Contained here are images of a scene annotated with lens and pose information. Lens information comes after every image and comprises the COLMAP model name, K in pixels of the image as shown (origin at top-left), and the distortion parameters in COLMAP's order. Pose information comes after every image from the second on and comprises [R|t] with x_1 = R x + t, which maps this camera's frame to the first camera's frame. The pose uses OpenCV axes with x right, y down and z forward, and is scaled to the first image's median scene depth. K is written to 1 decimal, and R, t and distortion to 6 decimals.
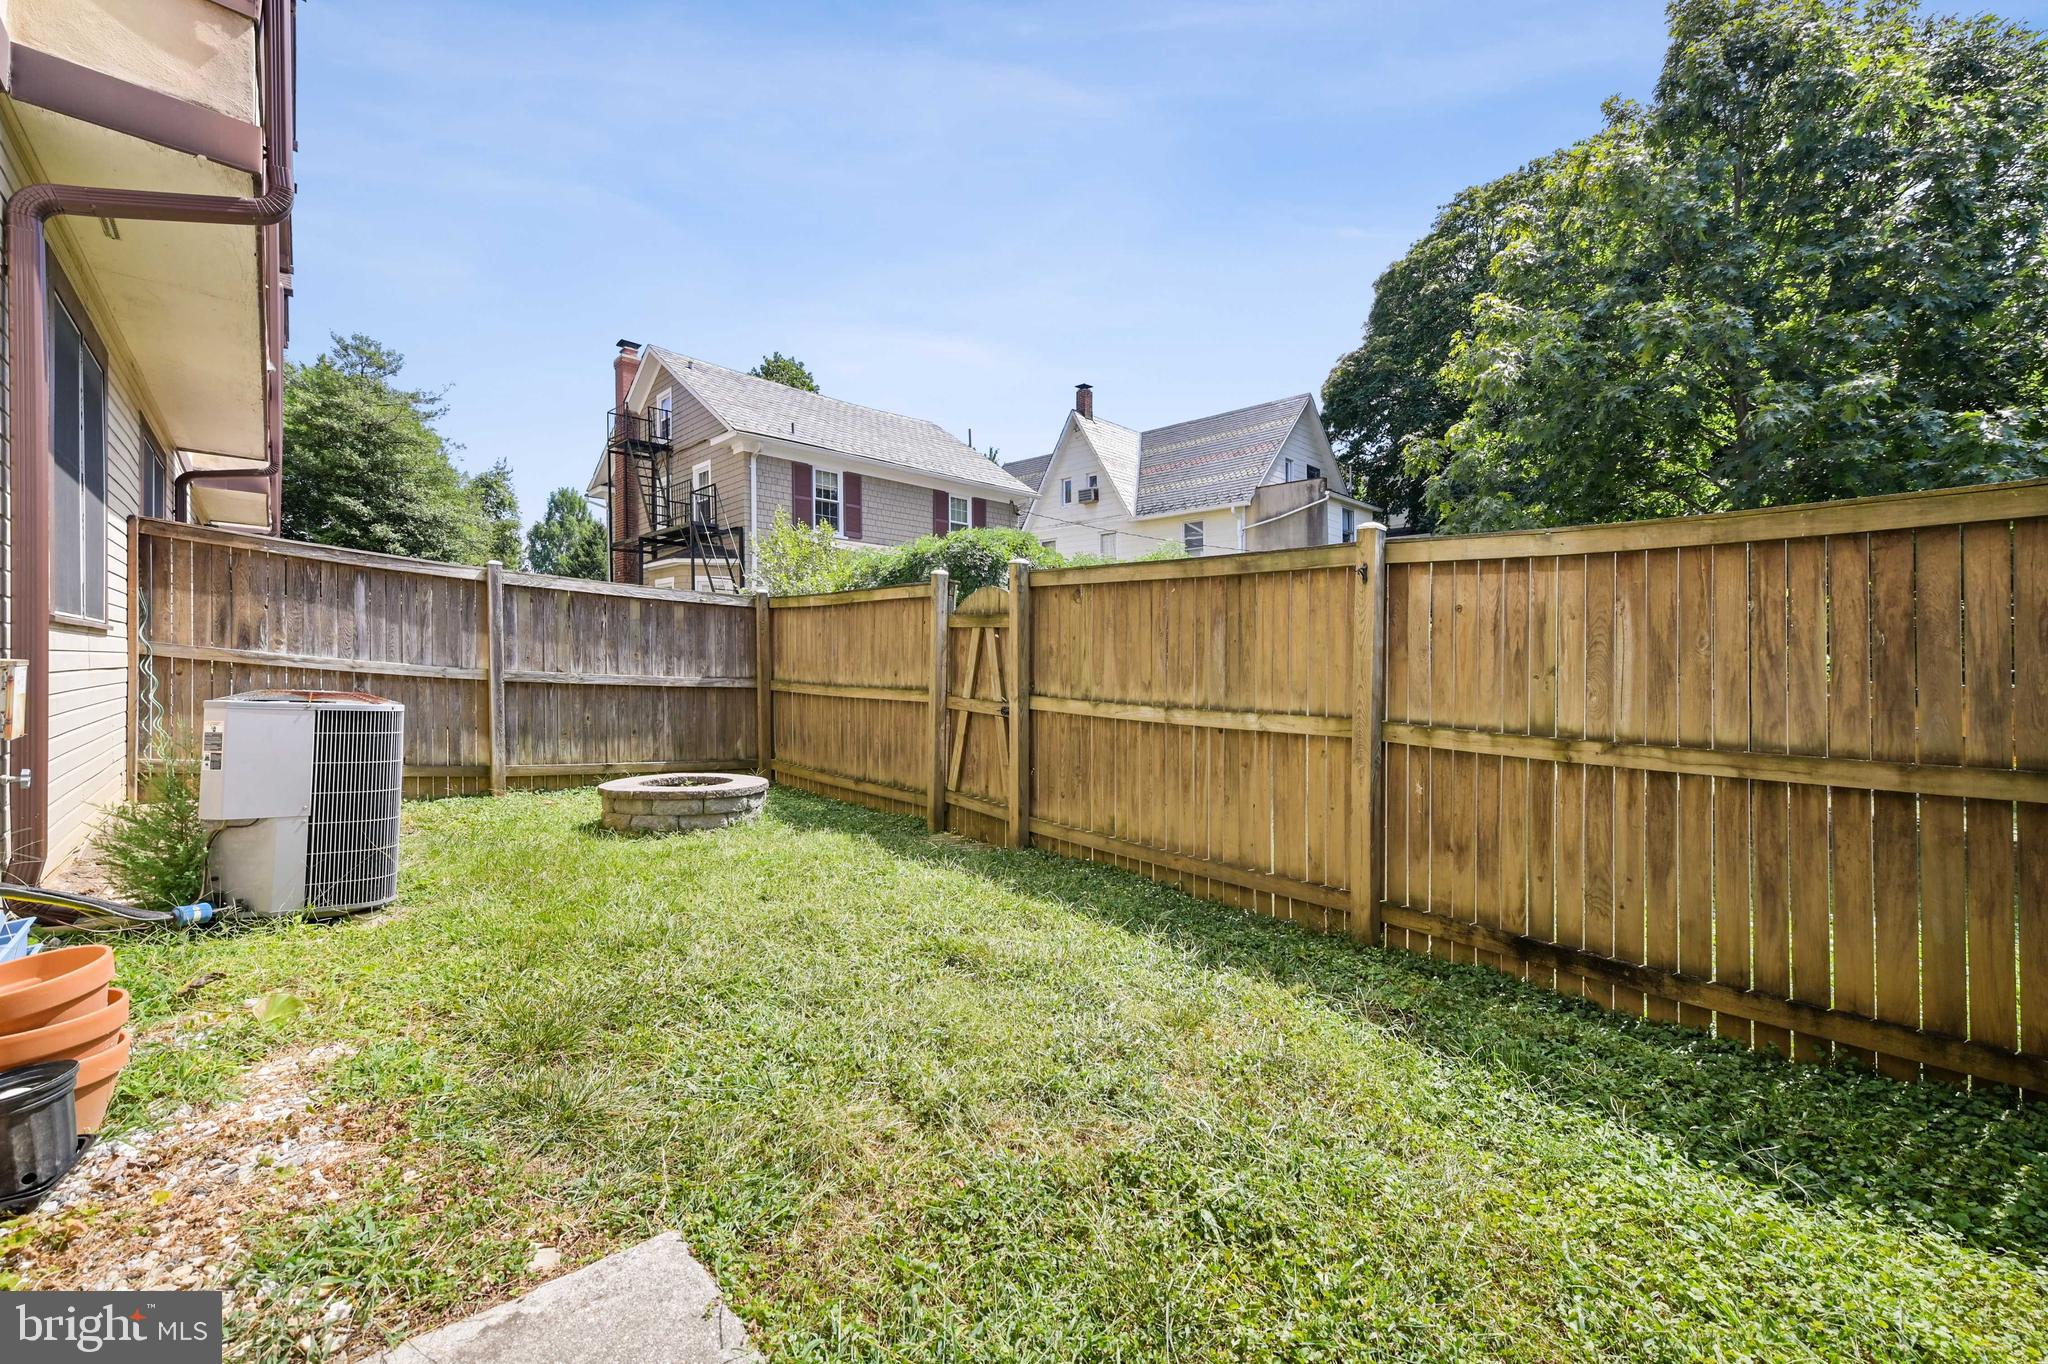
lens RADIAL K [[840.8, 0, 1020.3], [0, 840.8, 673.2], [0, 0, 1]] dist [-0.010687, -0.000248]
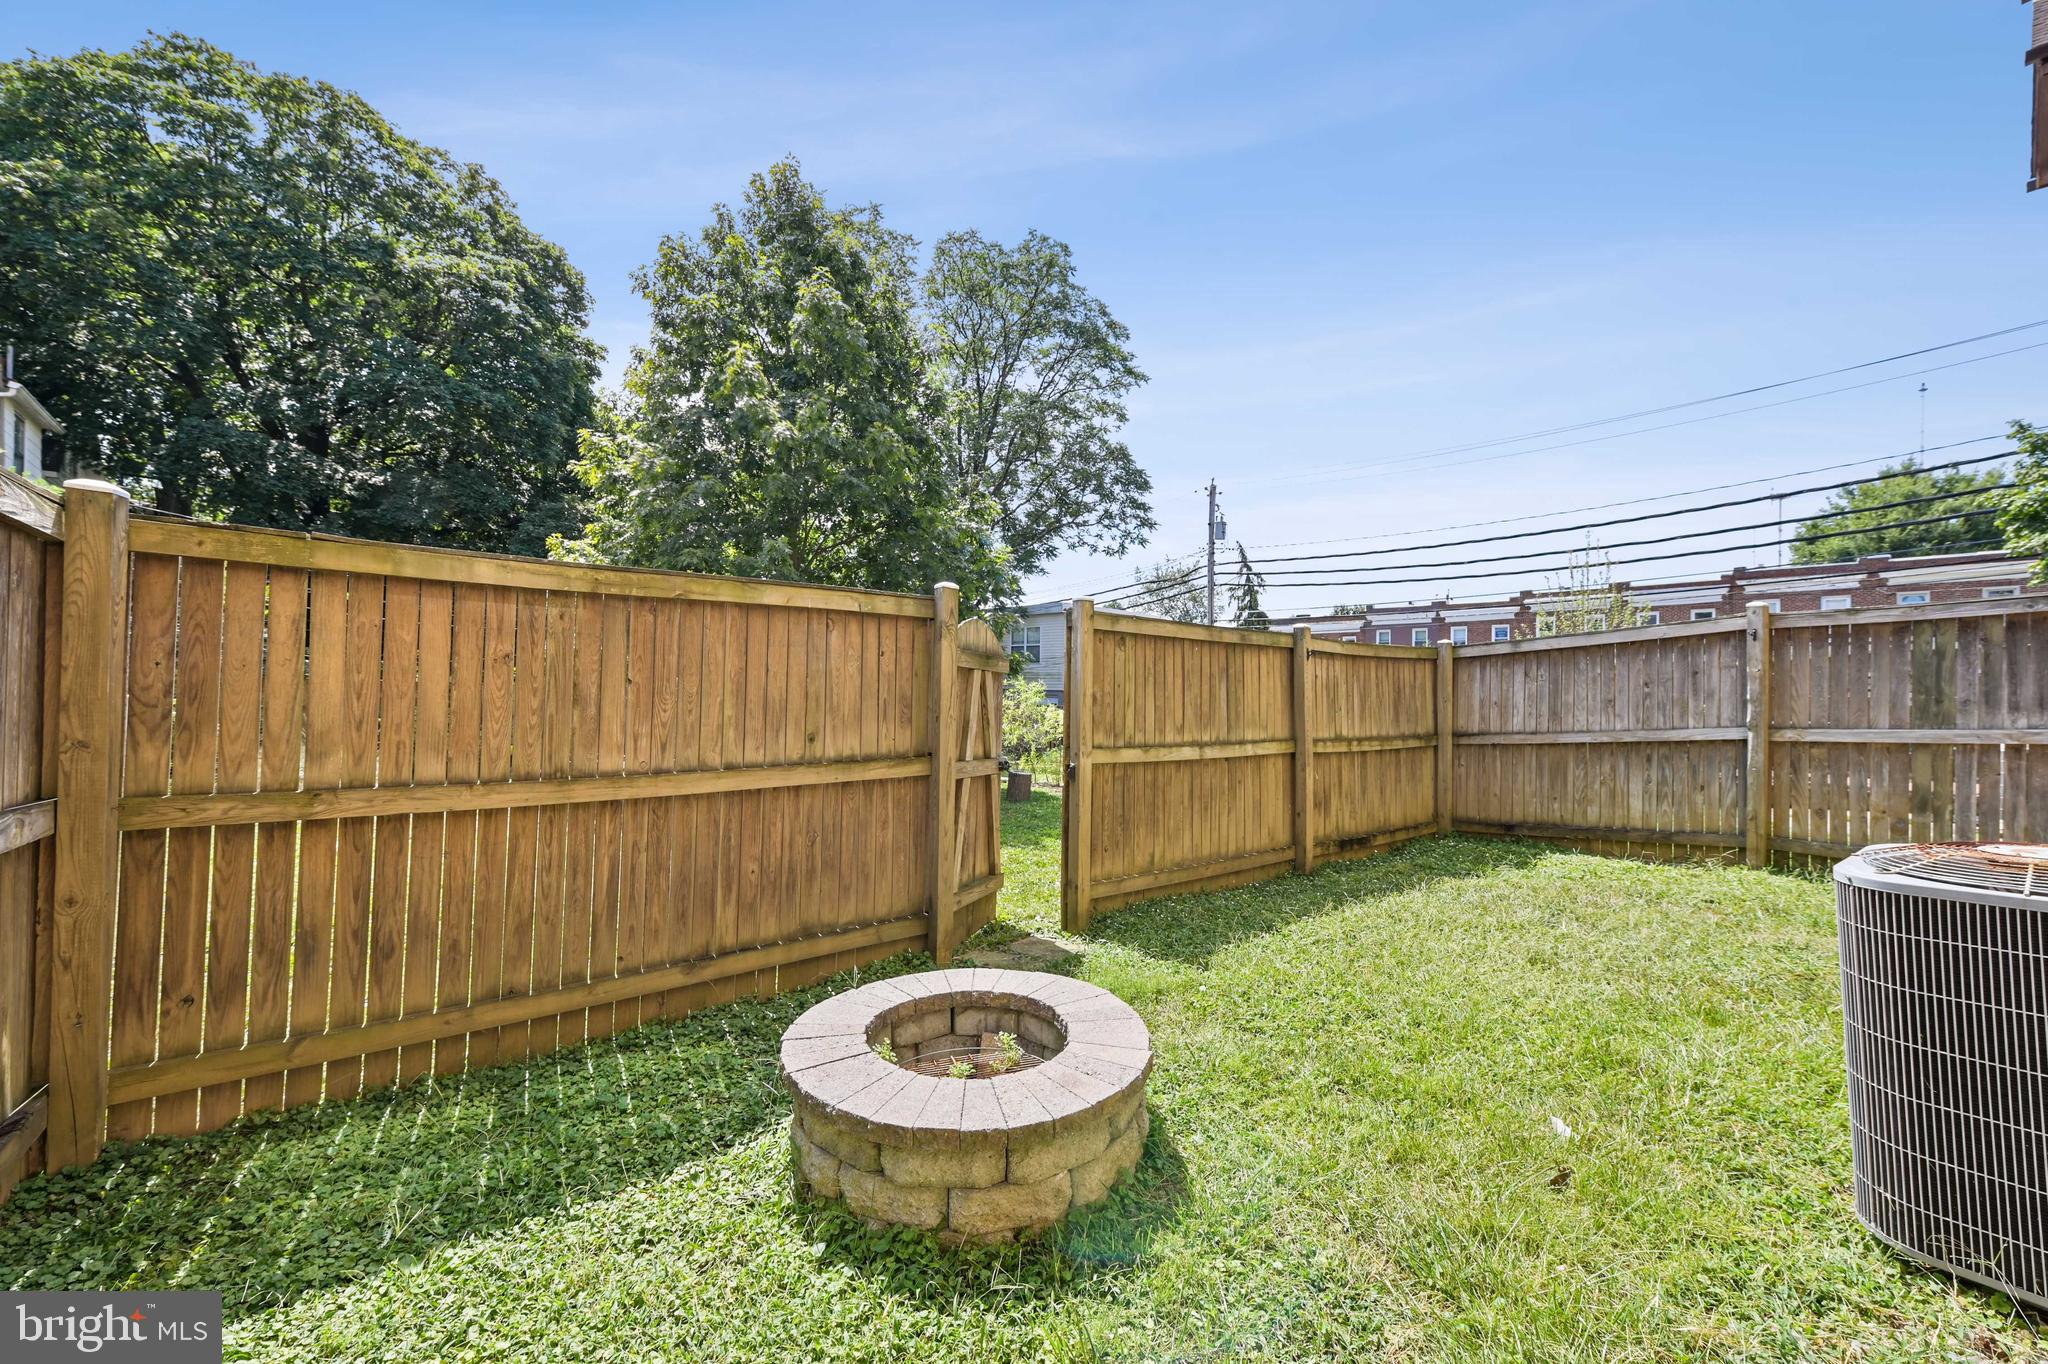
lens RADIAL K [[814.2, 0, 1024.0], [0, 814.2, 682.0], [0, 0, 1]] dist [0.000048, -0.000029]
pose [[0.047653, -0.011563, 0.998797, -0.714097], [-0.001847, 0.999930, 0.011664, -0.045447], [-0.998862, -0.002401, 0.047629, 0.852238]]
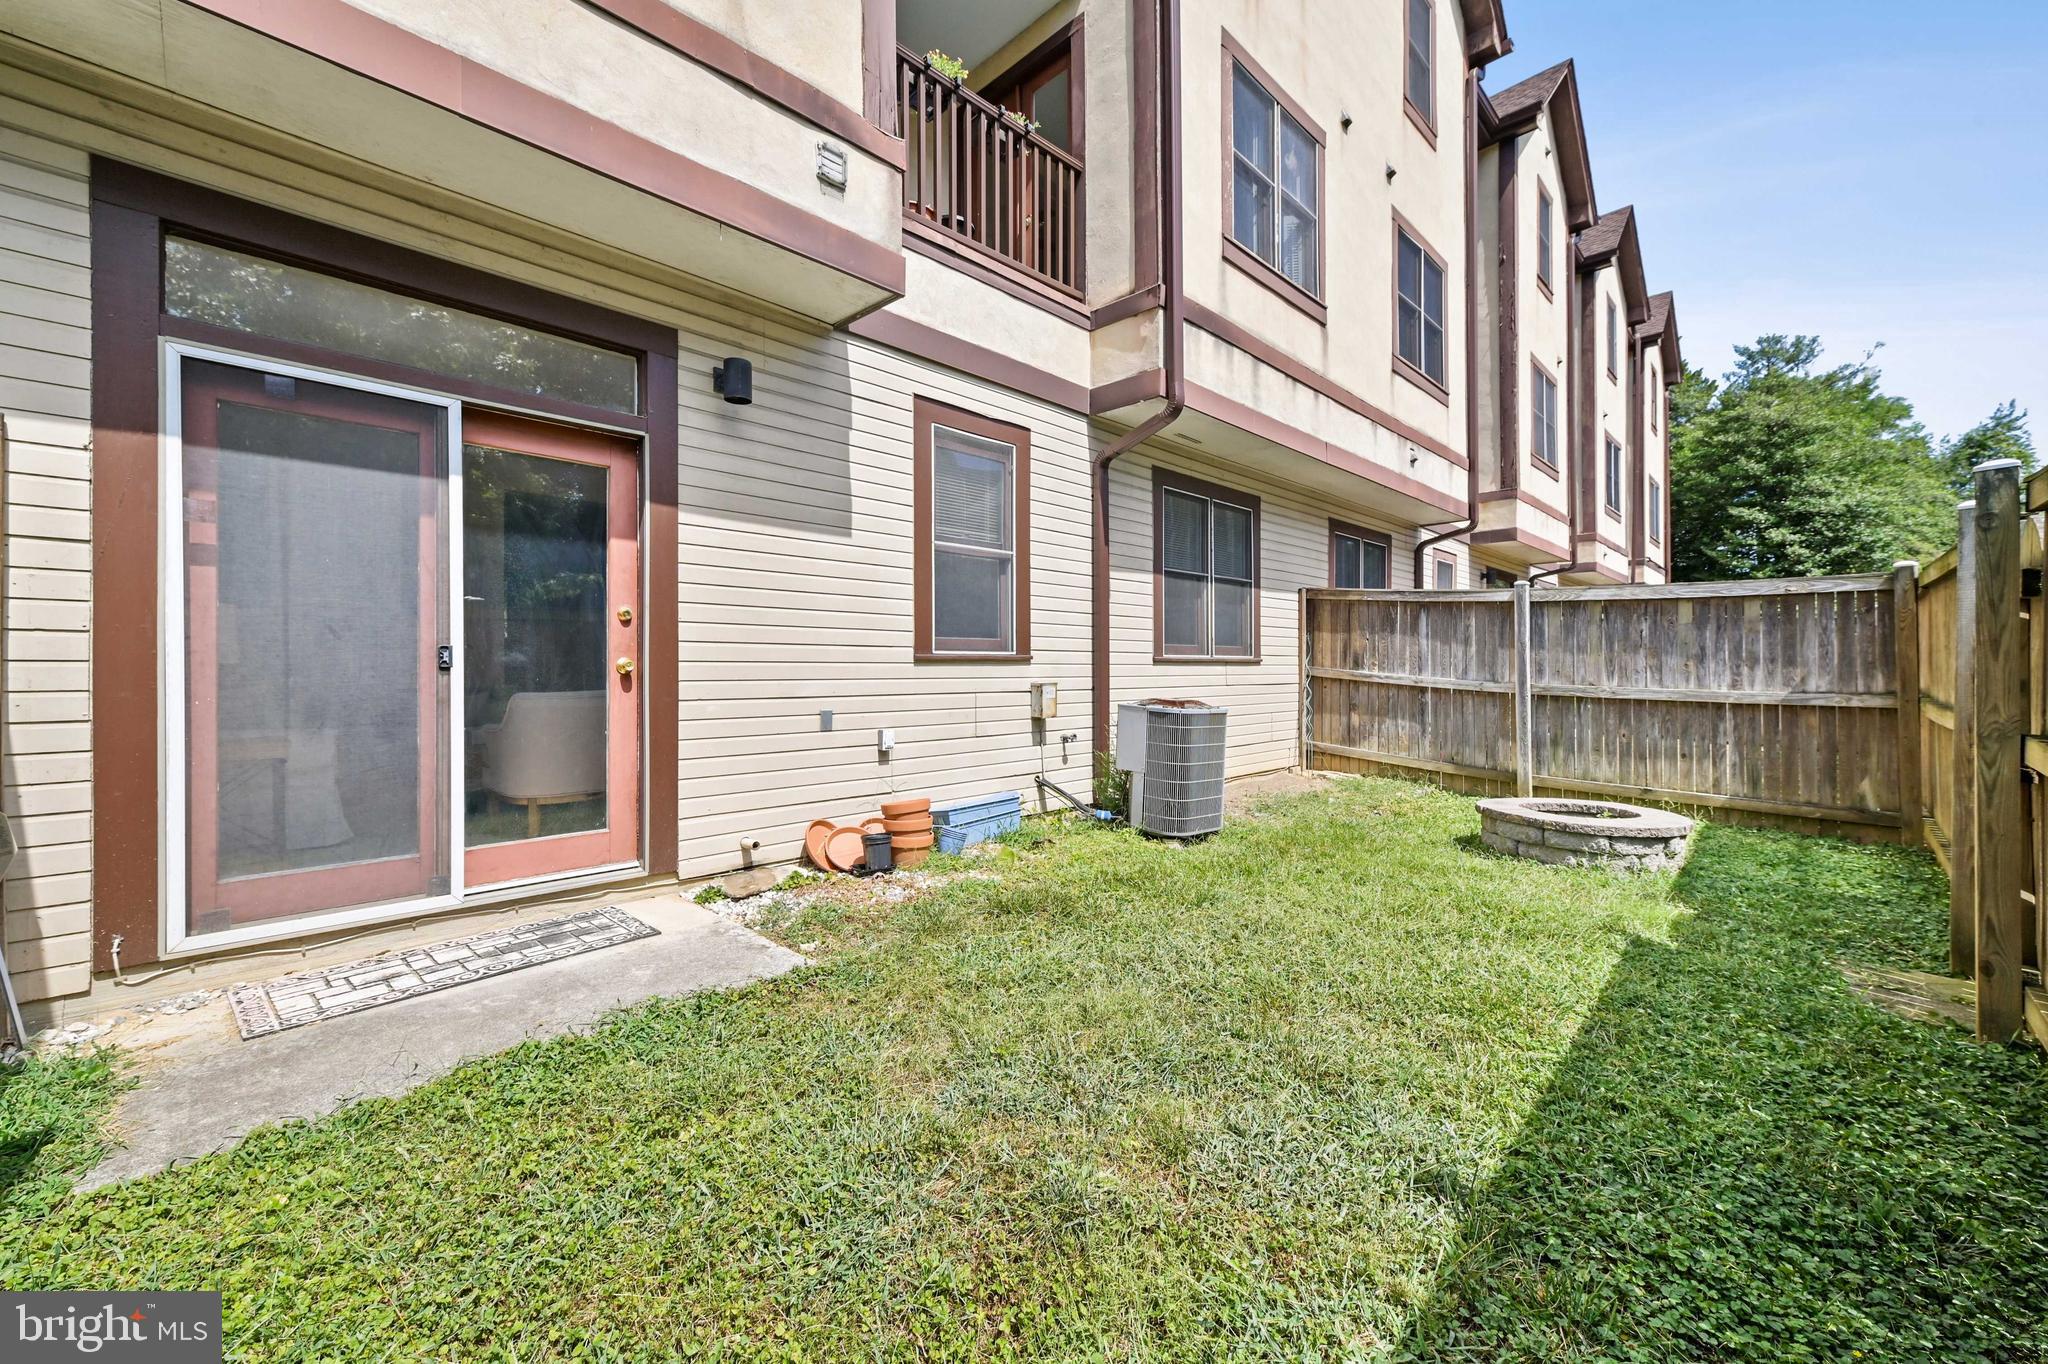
lens RADIAL K [[775.8, 0, 994.9], [0, 775.8, 676.1], [0, 0, 1]] dist [0.001657, 0.000079]
pose [[0.036501, -0.012968, -0.999249, 0.319015], [0.002649, 0.999914, -0.012879, -0.002473], [0.999330, -0.002176, 0.036532, 0.285465]]
